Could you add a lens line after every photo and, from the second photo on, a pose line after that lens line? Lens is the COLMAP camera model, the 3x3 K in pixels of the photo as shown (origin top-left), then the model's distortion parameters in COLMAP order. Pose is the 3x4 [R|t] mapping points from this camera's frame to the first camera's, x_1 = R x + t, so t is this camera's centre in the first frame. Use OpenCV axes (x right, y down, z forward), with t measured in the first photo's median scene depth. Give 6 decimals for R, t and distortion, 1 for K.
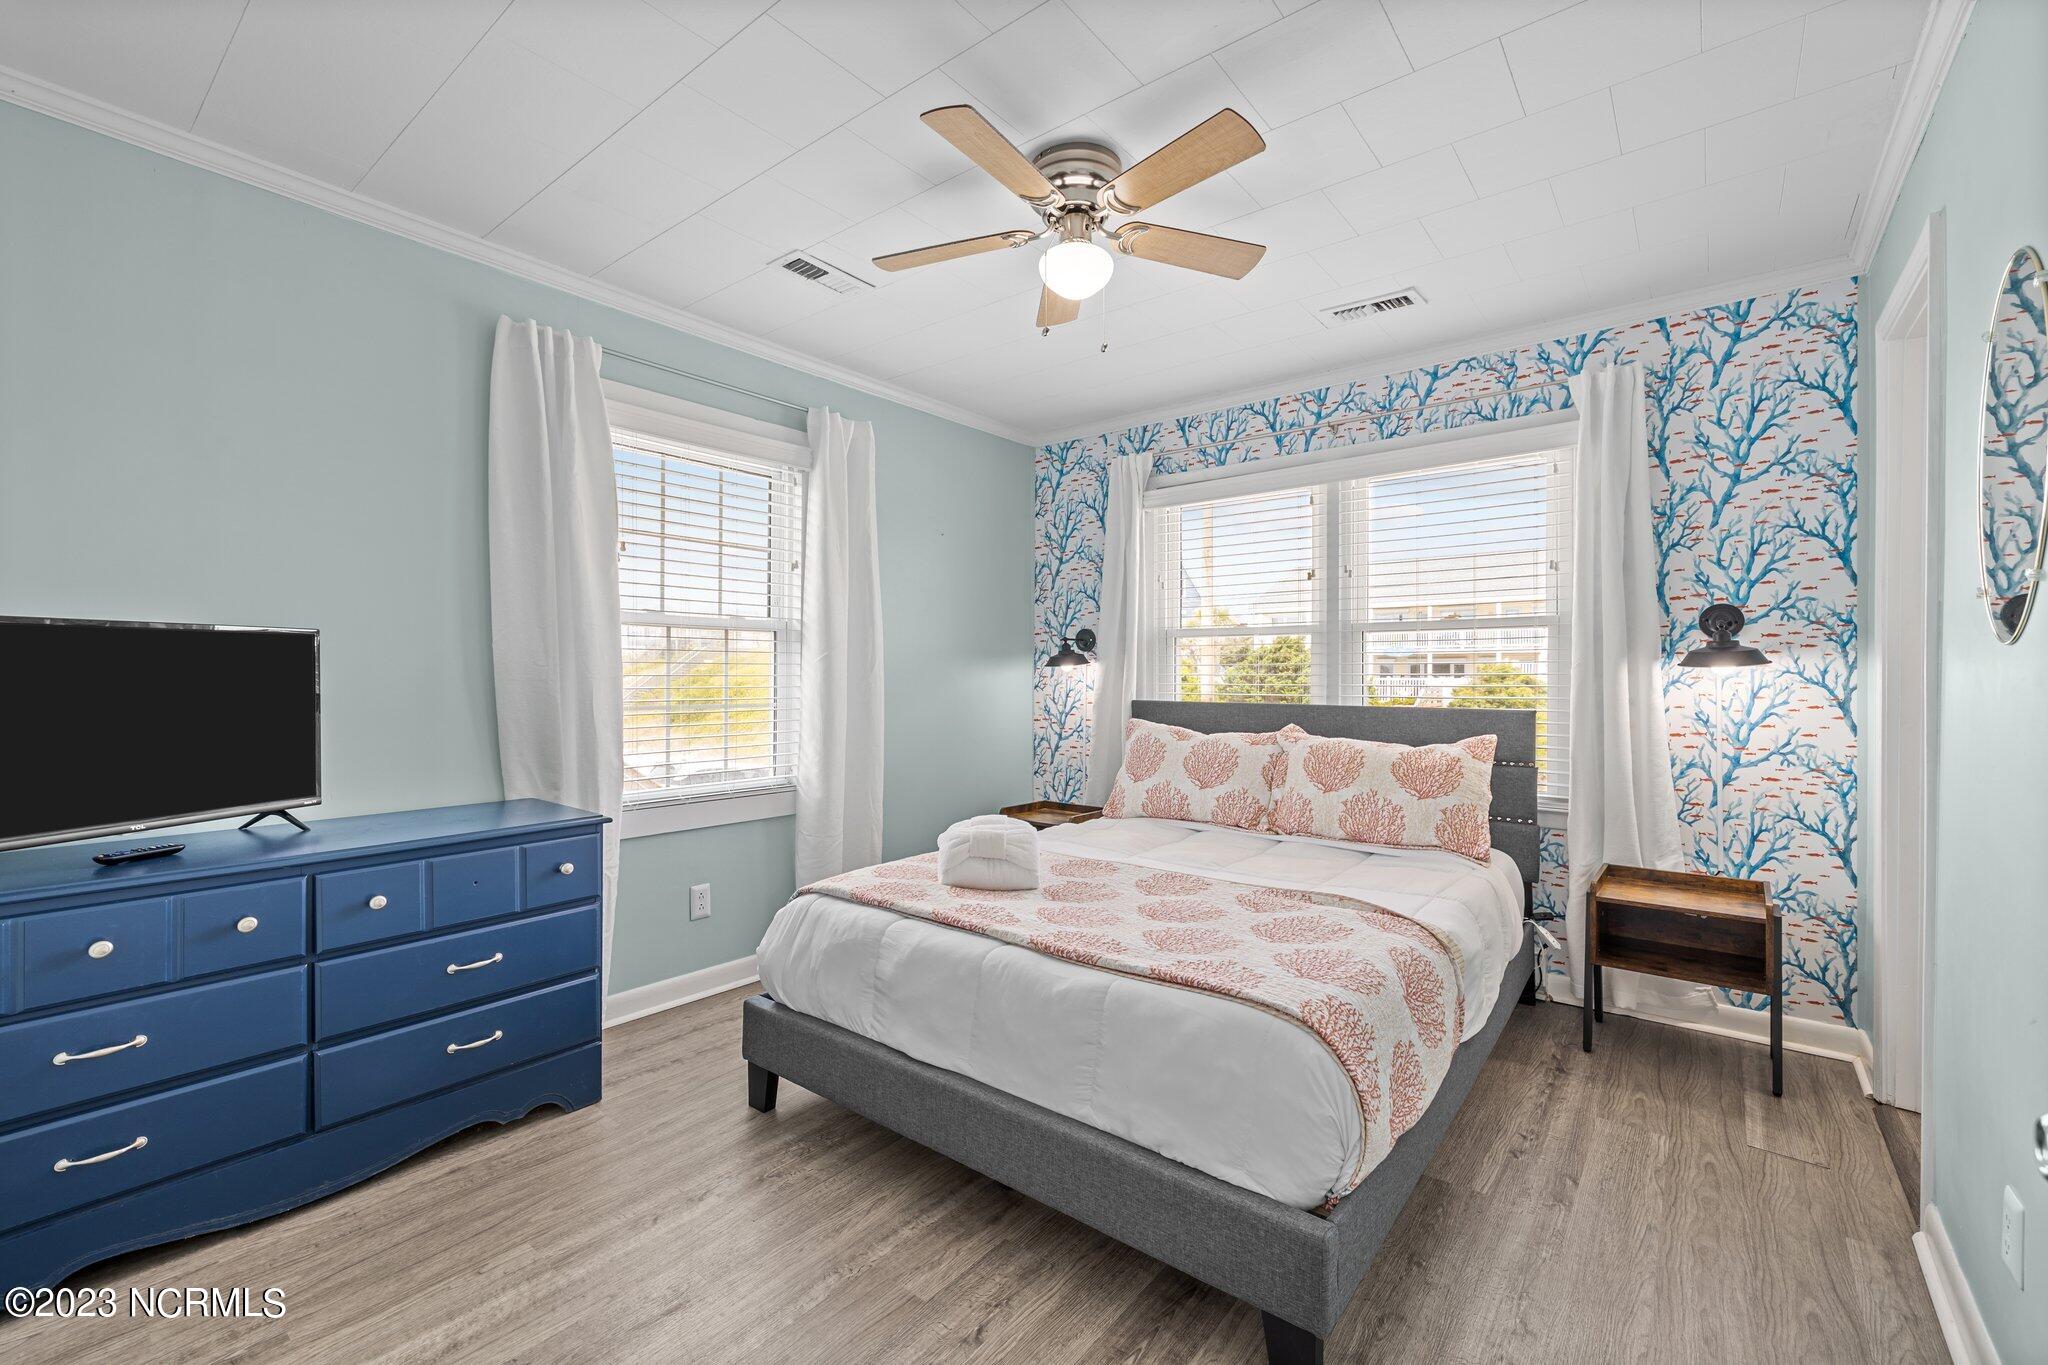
lens RADIAL K [[856.1, 0, 1024.0], [0, 856.1, 682.5], [0, 0, 1]] dist [0.002033, 0.000451]
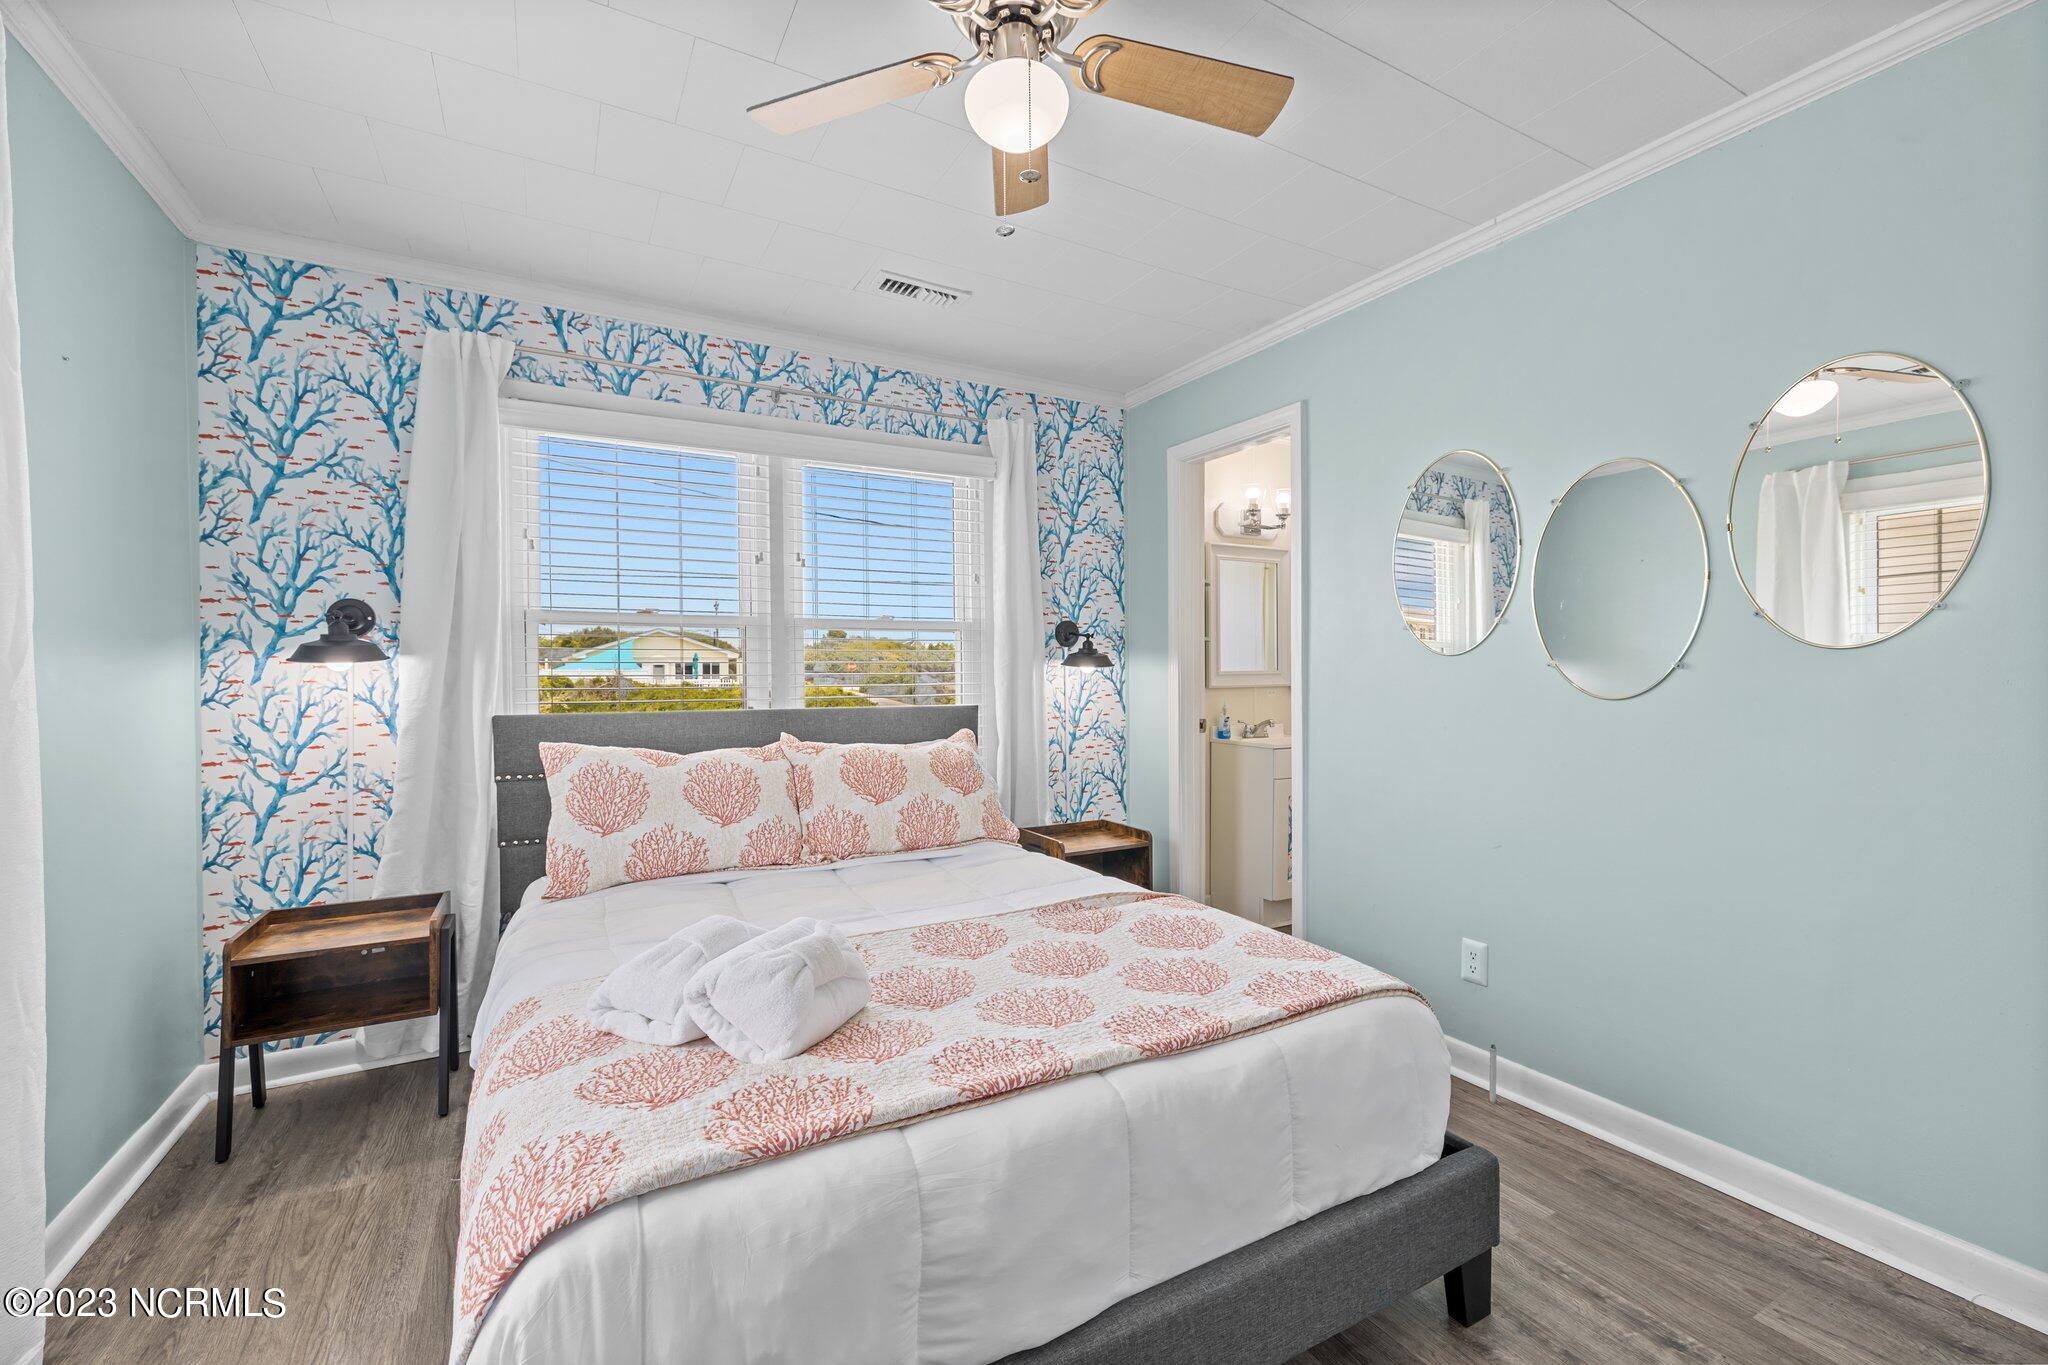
lens RADIAL K [[856.1, 0, 1024.0], [0, 856.1, 682.5], [0, 0, 1]] dist [0.002033, 0.000451]
pose [[0.377780, -0.013044, 0.925804, -0.392687], [0.013118, 0.999876, 0.008735, -0.005961], [-0.925803, 0.008845, 0.377904, 0.470026]]
